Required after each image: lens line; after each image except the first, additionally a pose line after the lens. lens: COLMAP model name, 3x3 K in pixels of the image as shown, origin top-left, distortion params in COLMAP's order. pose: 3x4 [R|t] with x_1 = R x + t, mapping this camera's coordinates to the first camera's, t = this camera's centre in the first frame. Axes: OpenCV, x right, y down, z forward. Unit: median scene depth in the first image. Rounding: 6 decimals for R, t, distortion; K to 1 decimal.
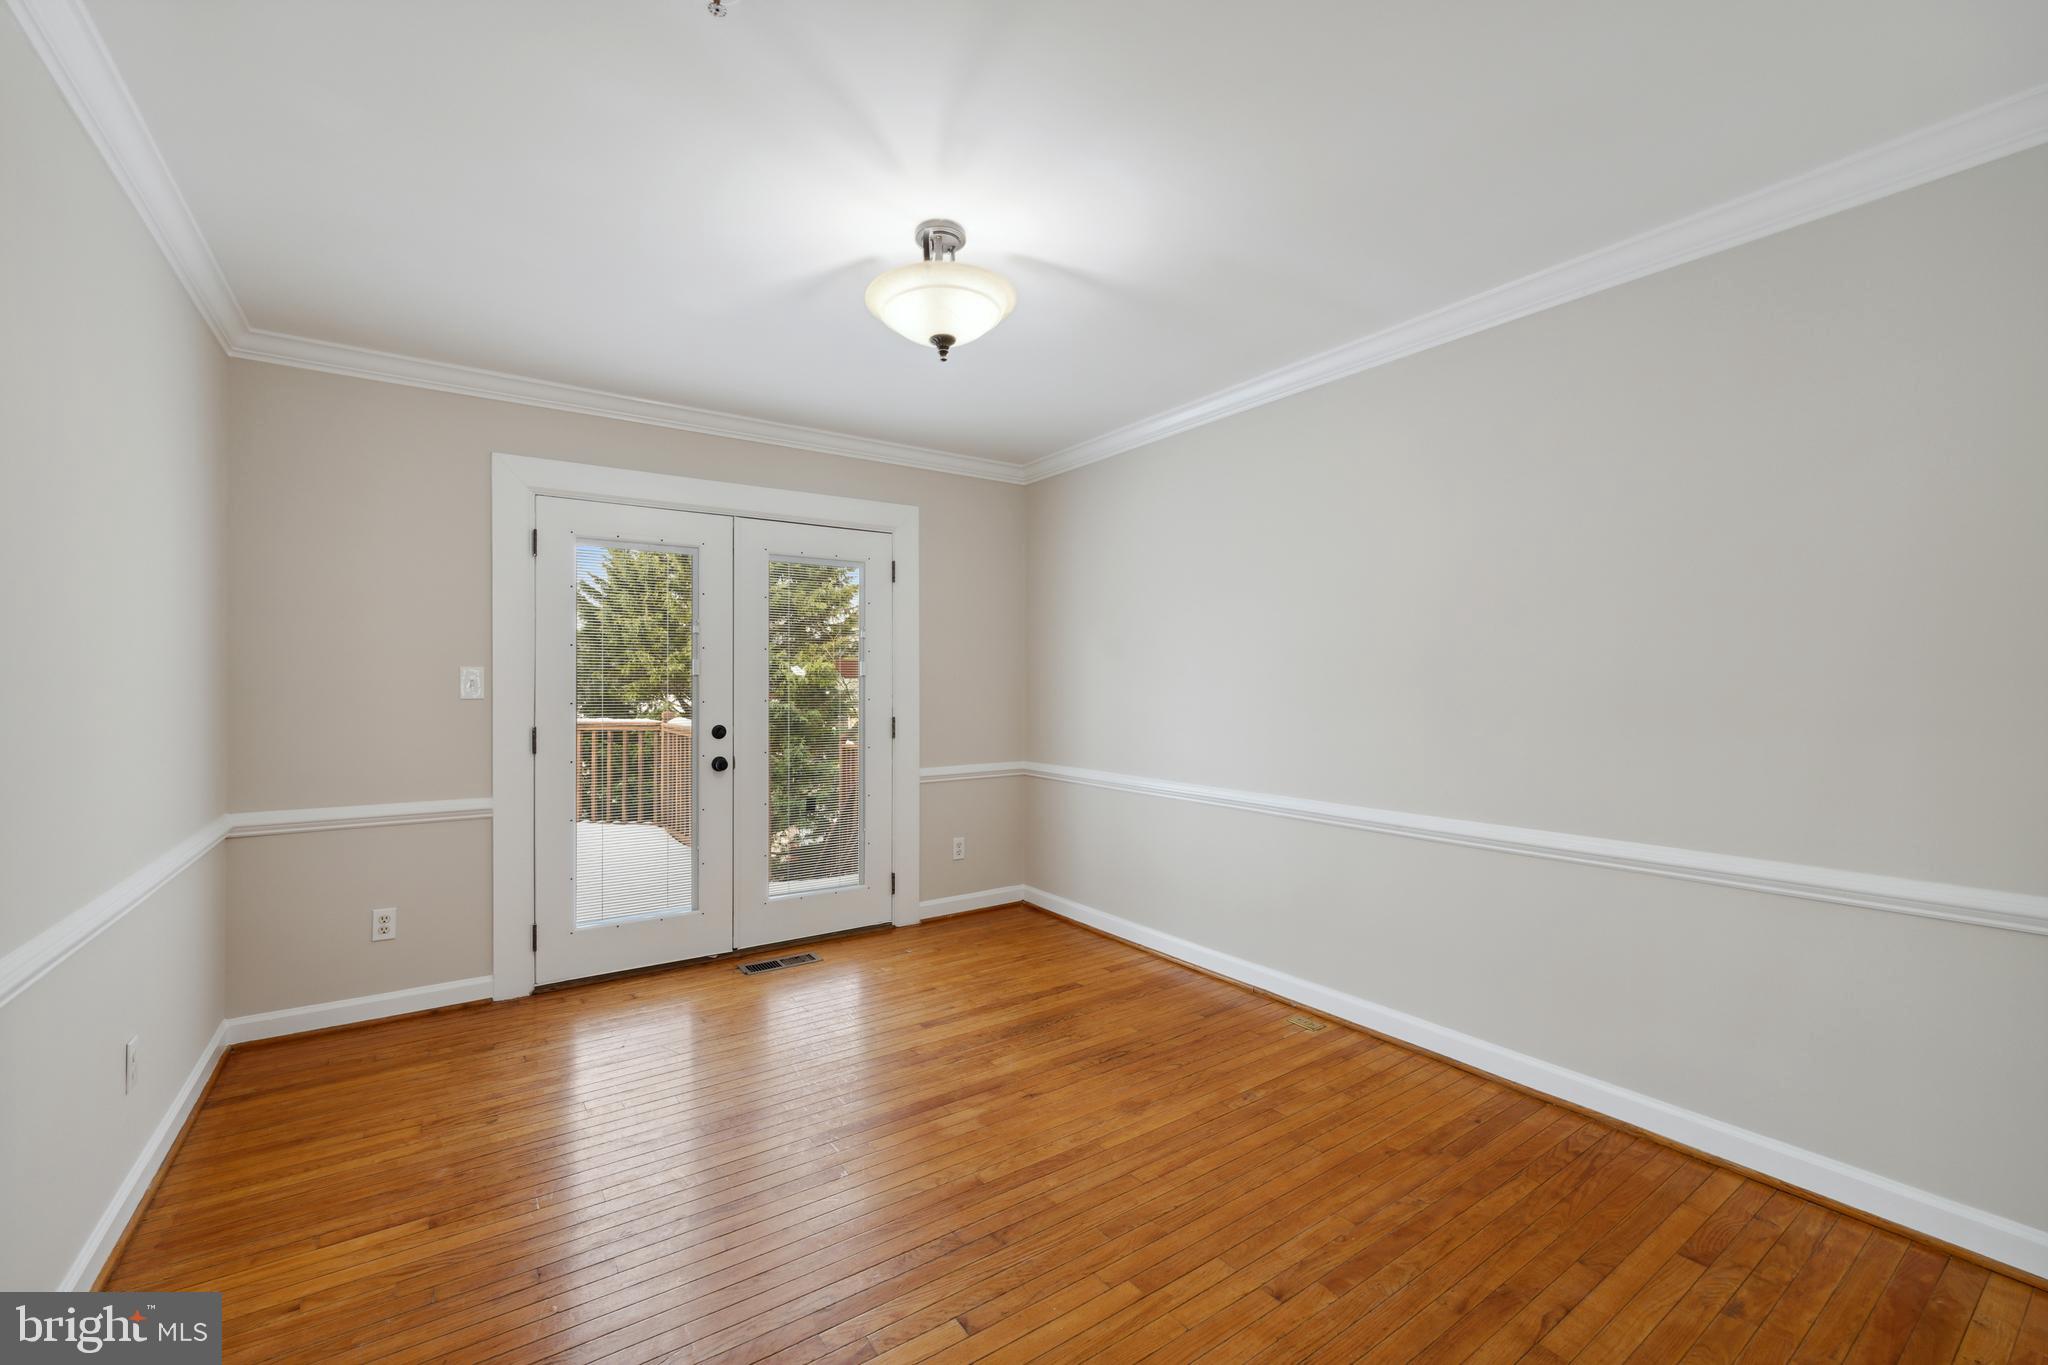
lens RADIAL K [[836.0, 0, 1024.0], [0, 836.0, 682.5], [0, 0, 1]] dist [0.001587, 0.000144]
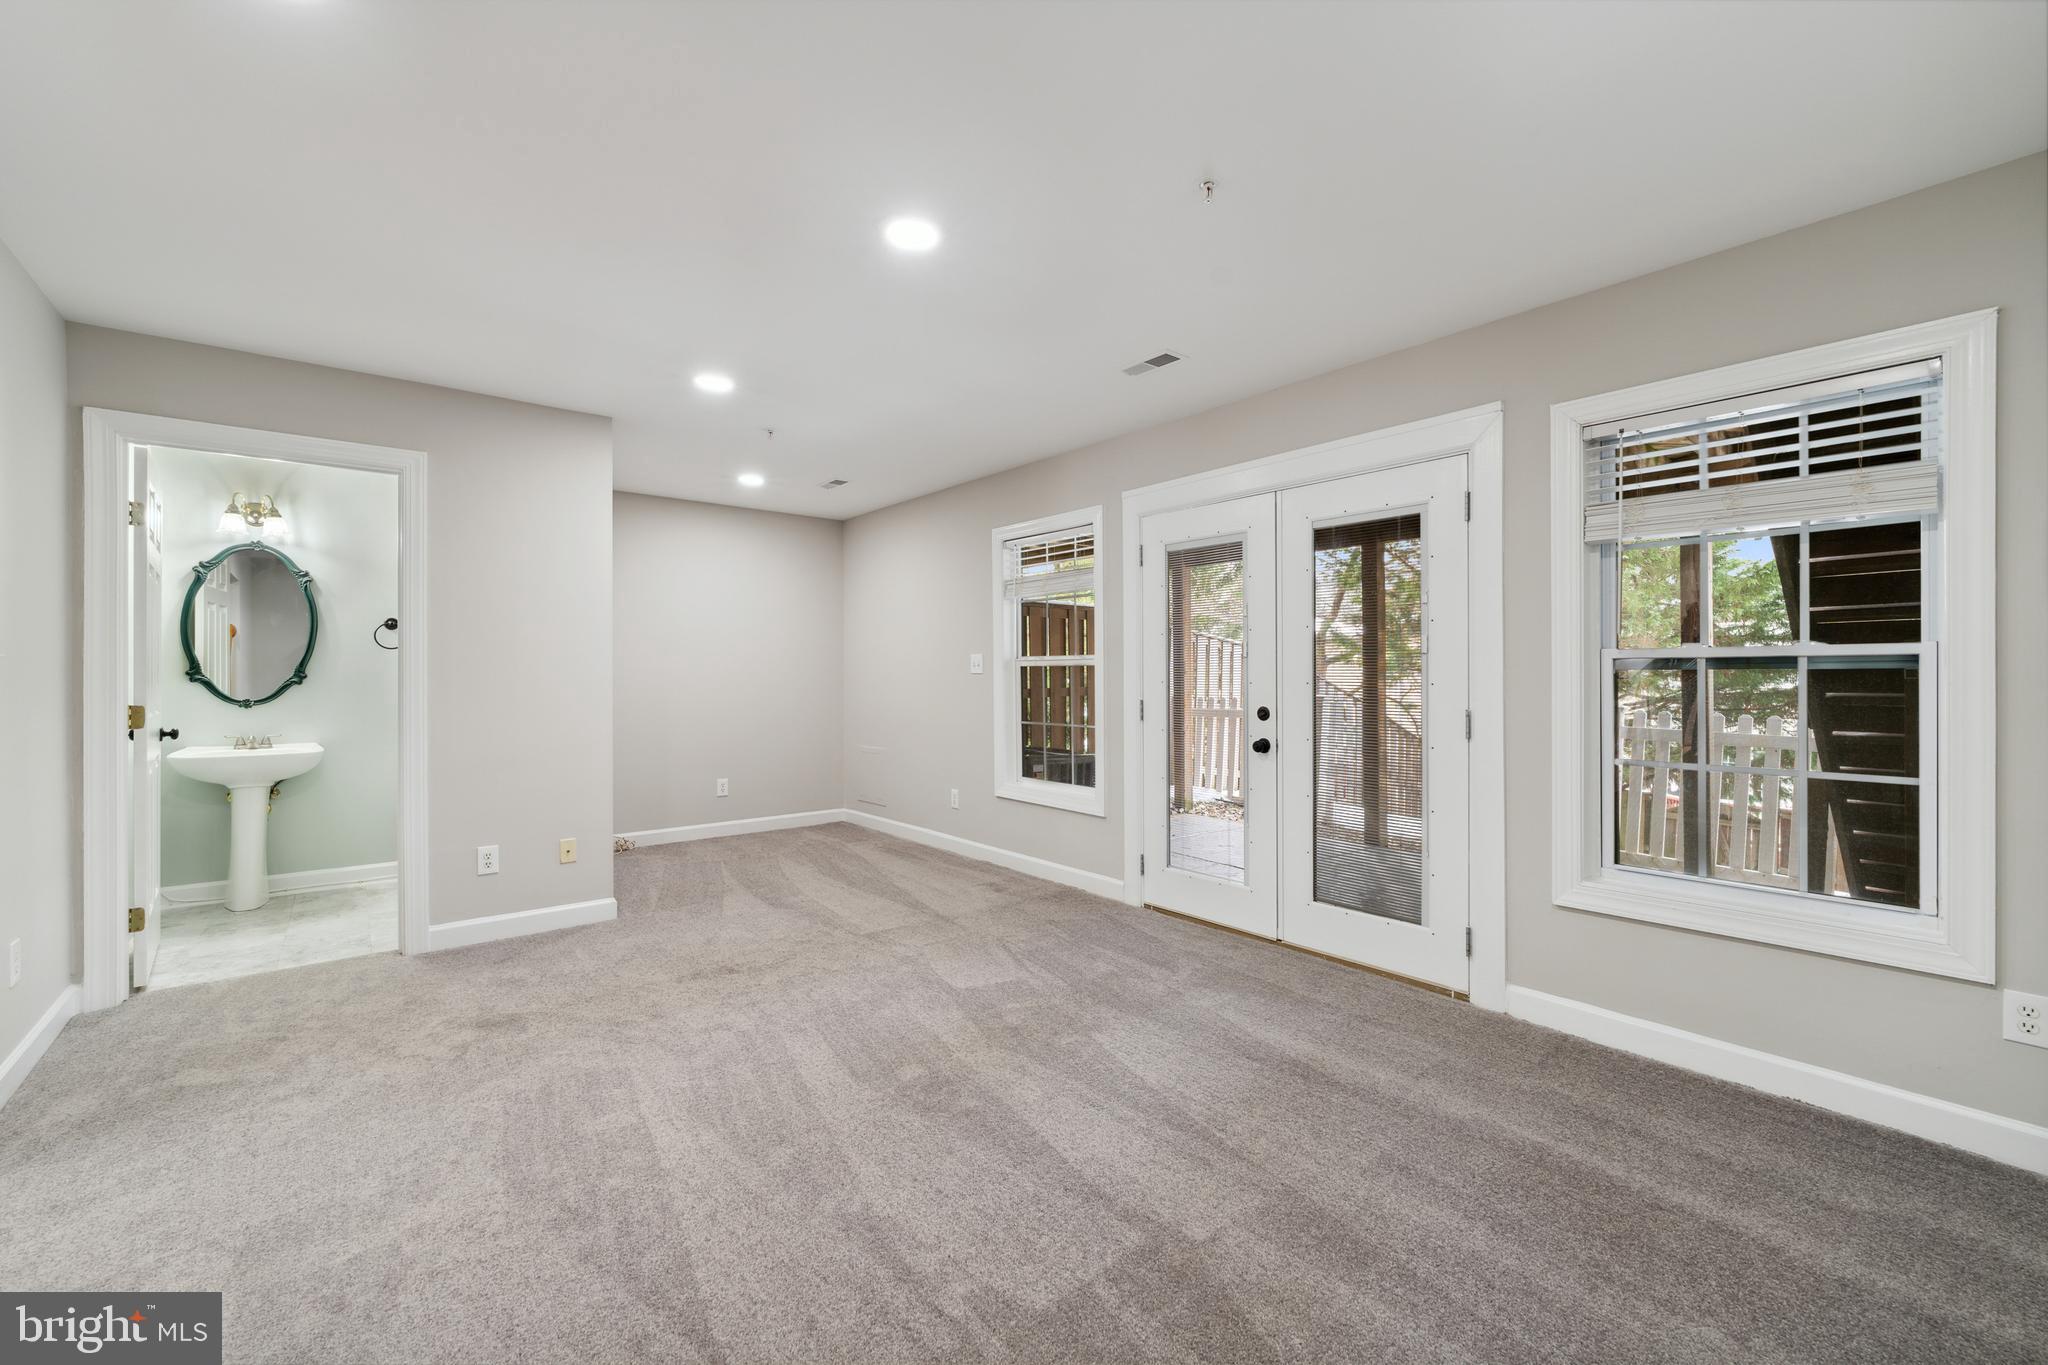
lens RADIAL K [[836.0, 0, 1024.0], [0, 836.0, 682.5], [0, 0, 1]] dist [0.001587, 0.000144]
pose [[0.052076, 0.012724, -0.998562, 0.606505], [0.007395, 0.999887, 0.013126, 0.007663], [0.998616, -0.008067, 0.051976, 0.666336]]
